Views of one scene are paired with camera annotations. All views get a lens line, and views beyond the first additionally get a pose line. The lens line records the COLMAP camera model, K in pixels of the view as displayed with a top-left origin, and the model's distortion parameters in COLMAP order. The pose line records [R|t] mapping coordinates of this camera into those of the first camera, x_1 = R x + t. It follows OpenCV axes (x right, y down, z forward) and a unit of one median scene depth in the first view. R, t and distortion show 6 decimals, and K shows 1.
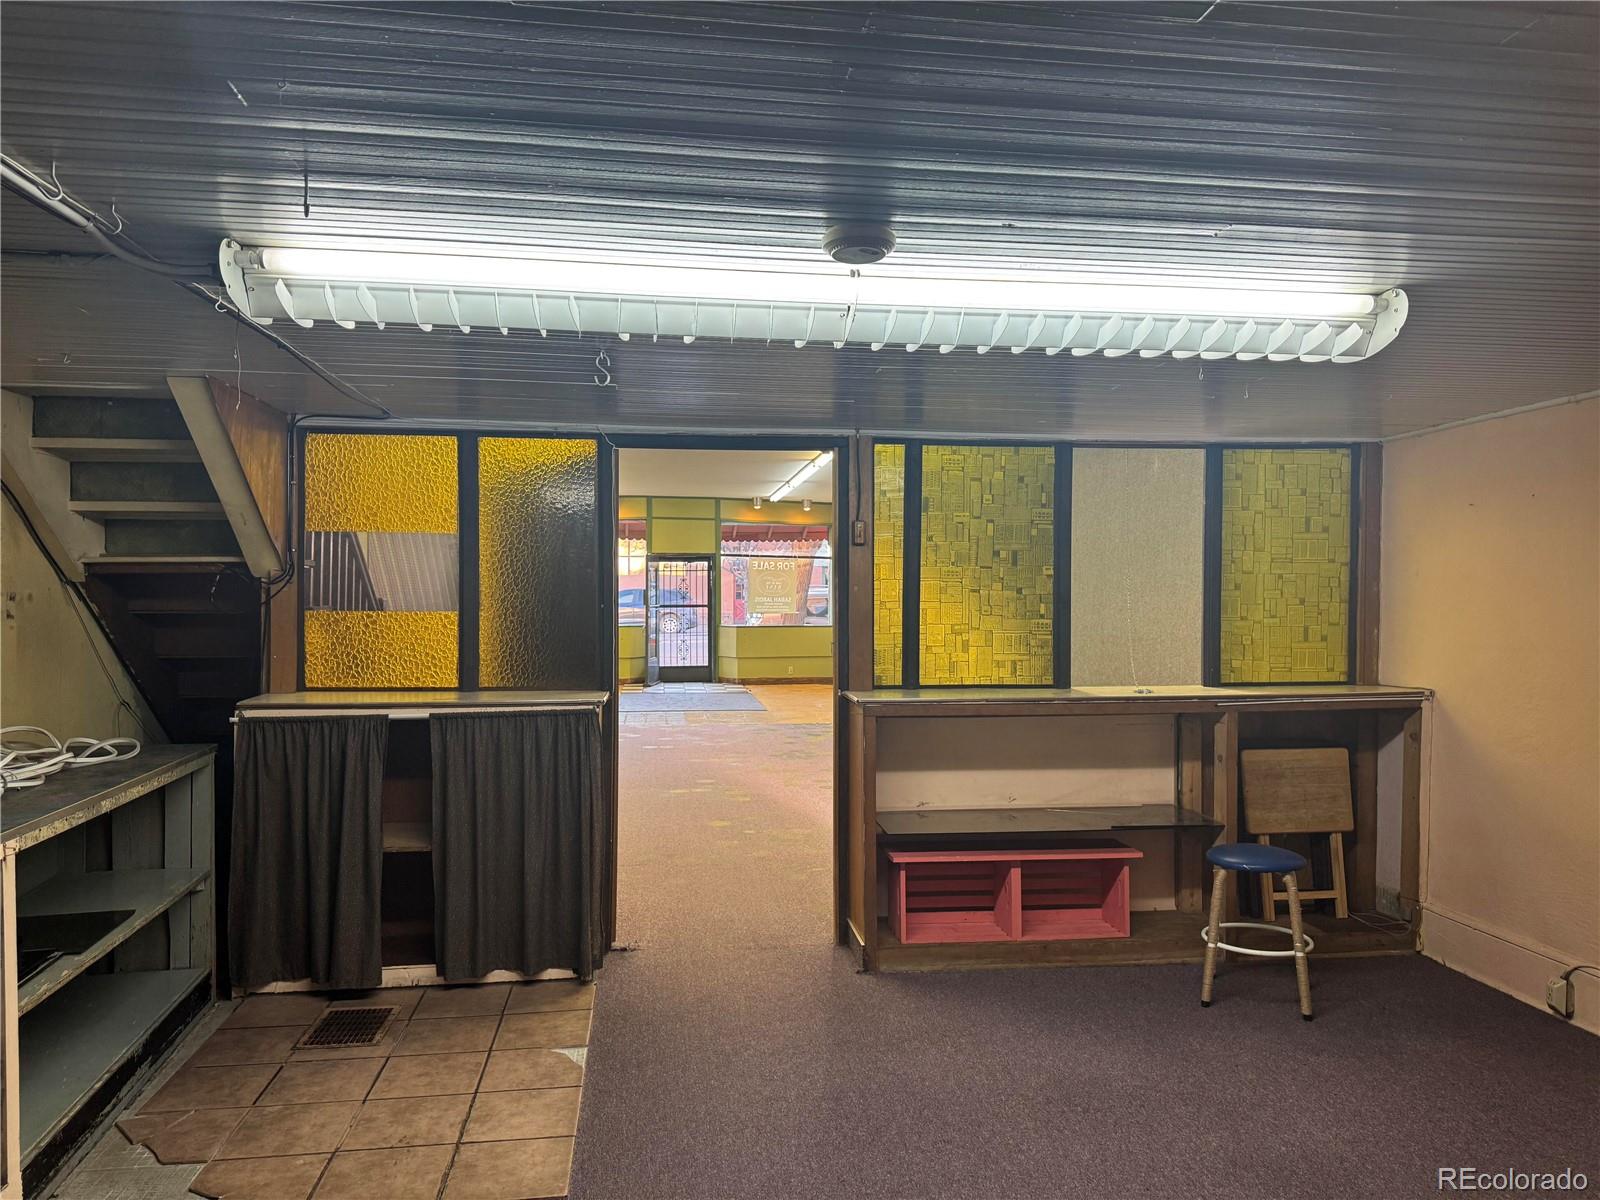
lens RADIAL K [[1125.6, 0, 800.0], [0, 1125.6, 600.0], [0, 0, 1]] dist [0.024496, -0.003905]
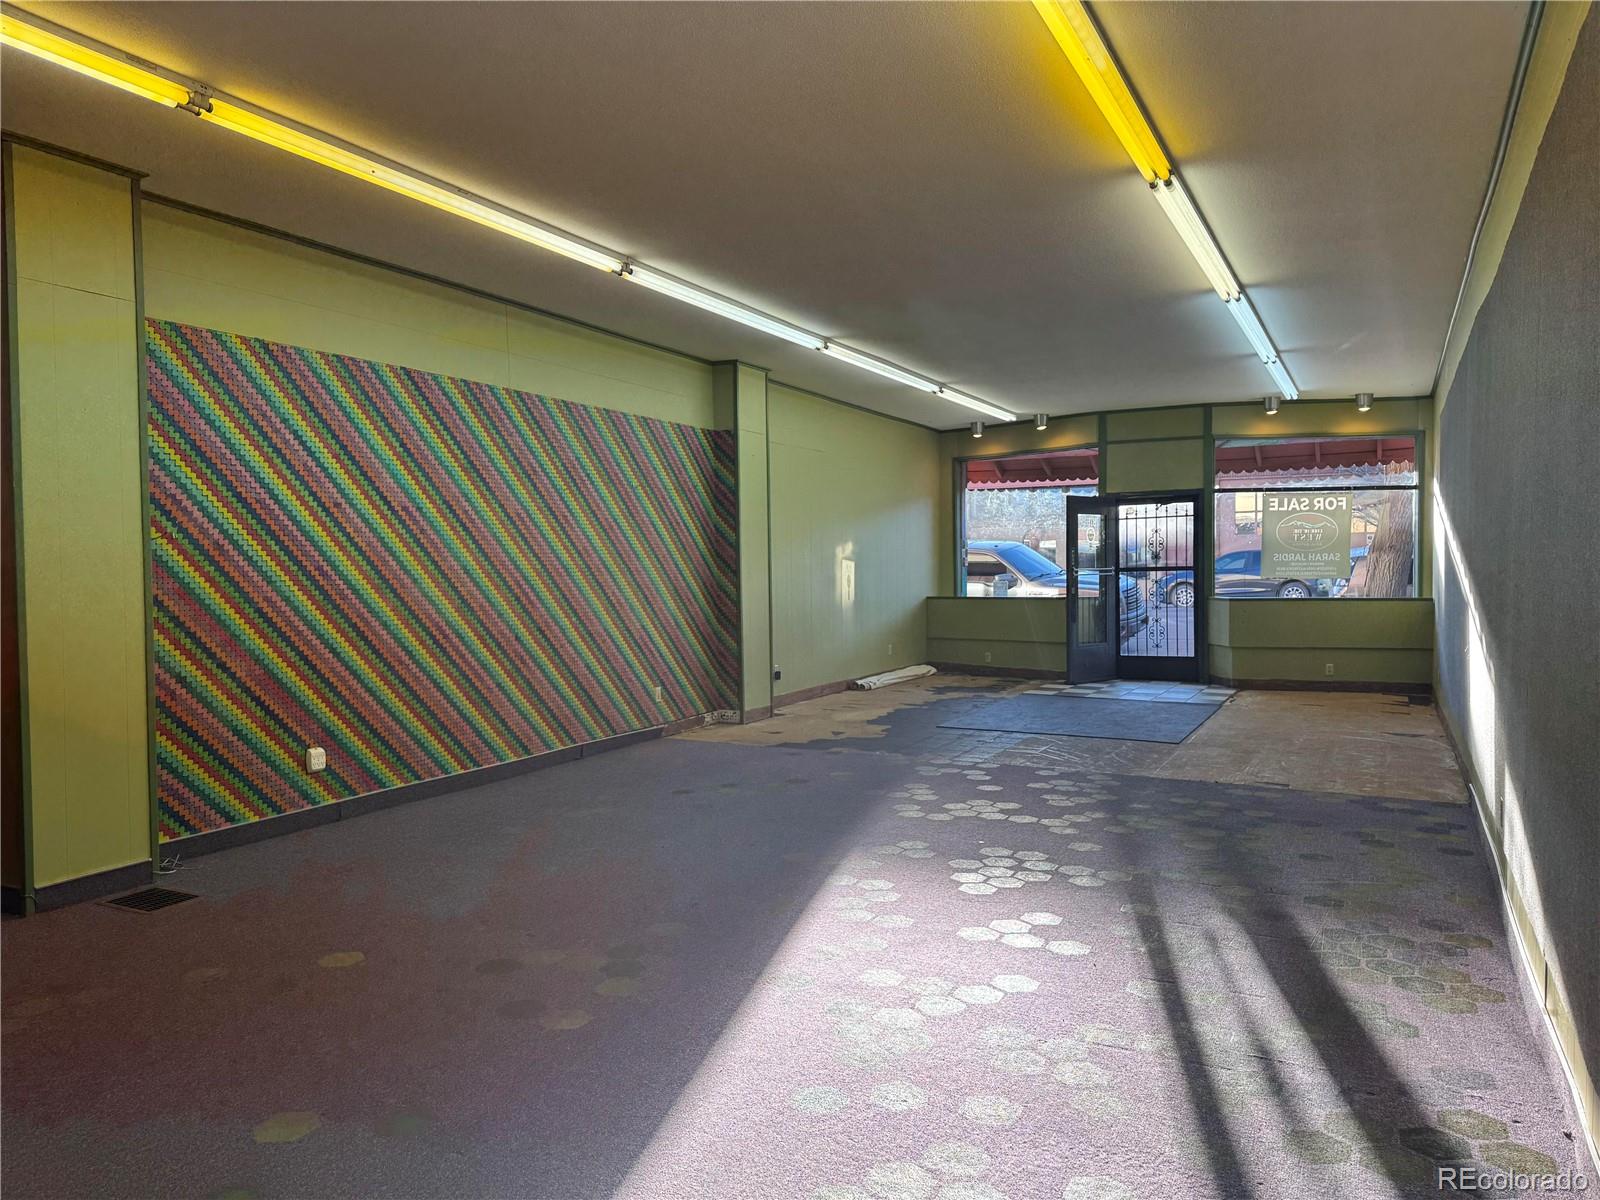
lens RADIAL K [[1125.6, 0, 800.0], [0, 1125.6, 600.0], [0, 0, 1]] dist [0.024496, -0.003905]
pose [[0.819622, 0.001171, -0.572903, 0.116139], [0.013068, 0.999700, 0.020739, 0.007460], [0.572755, -0.024485, 0.819361, 0.324636]]
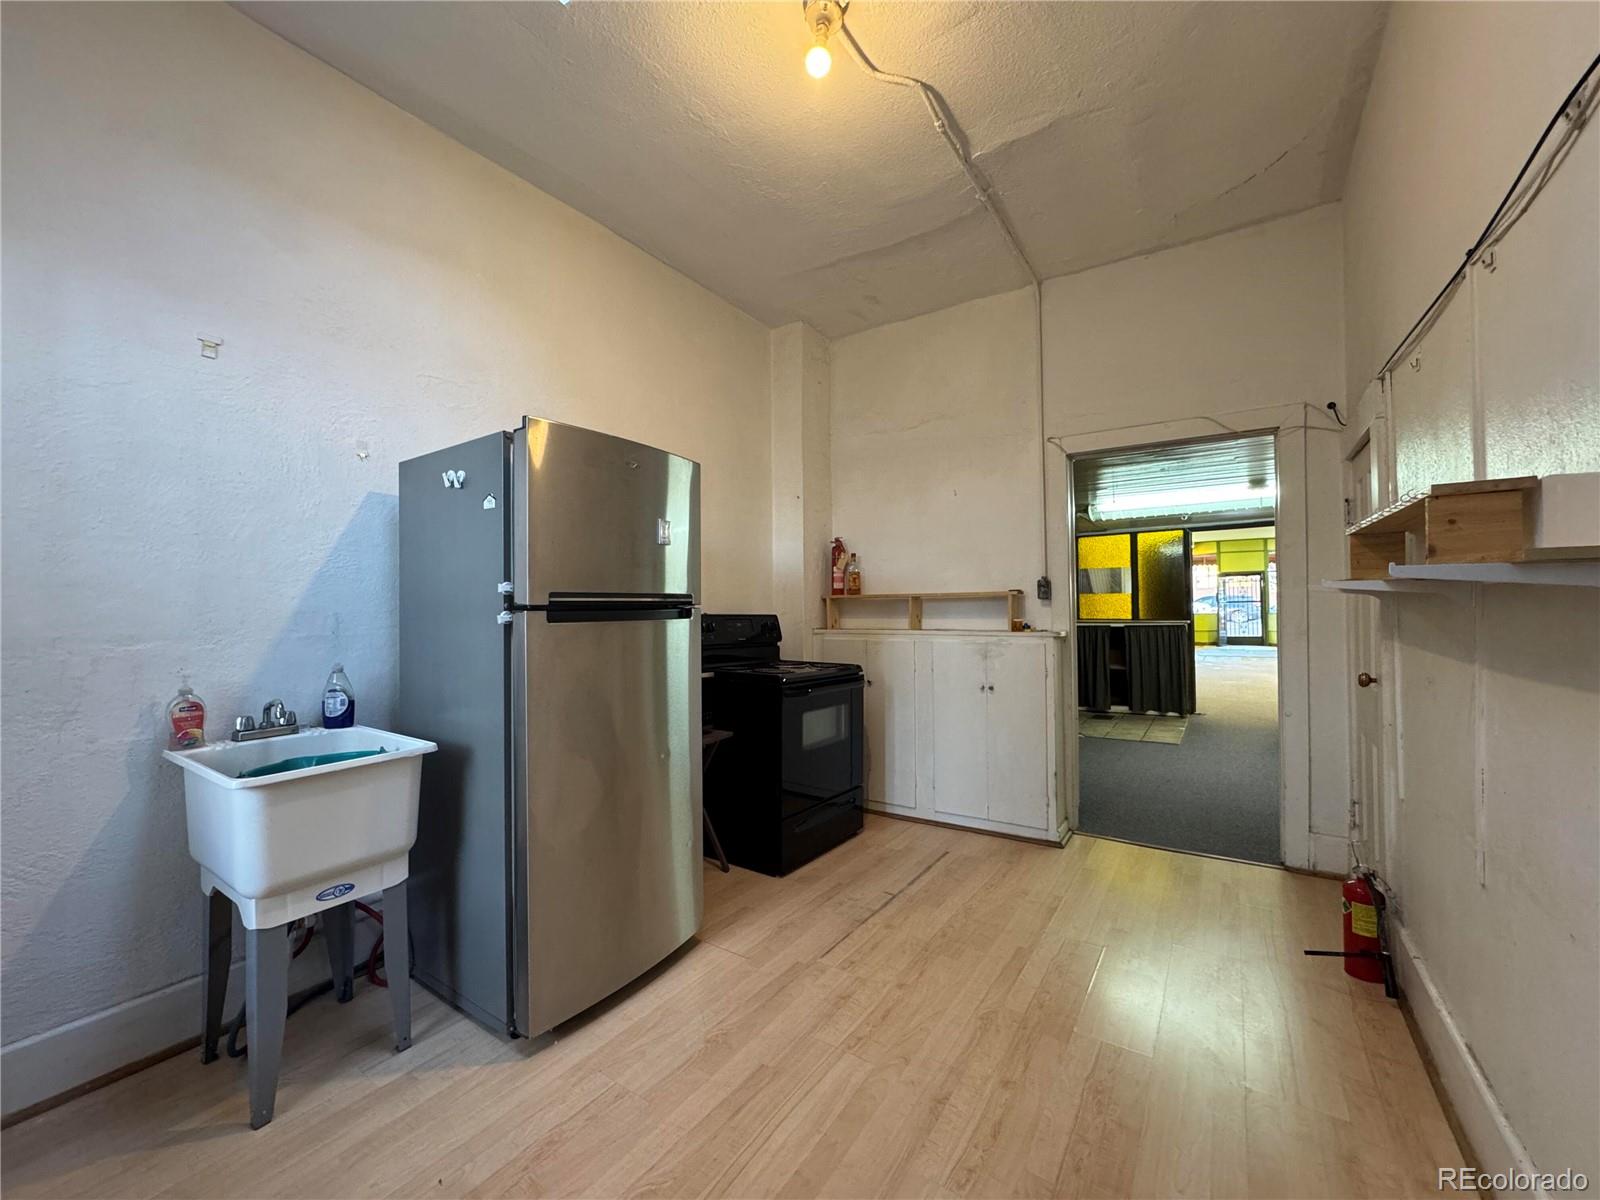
lens RADIAL K [[642.5, 0, 800.0], [0, 642.5, 600.0], [0, 0, 1]] dist [-0.001385, -0.000176]
pose [[0.751838, -0.024945, -0.658876, 0.035445], [0.015931, 0.999680, -0.019668, 0.011081], [0.659156, 0.004291, 0.751994, -0.194447]]
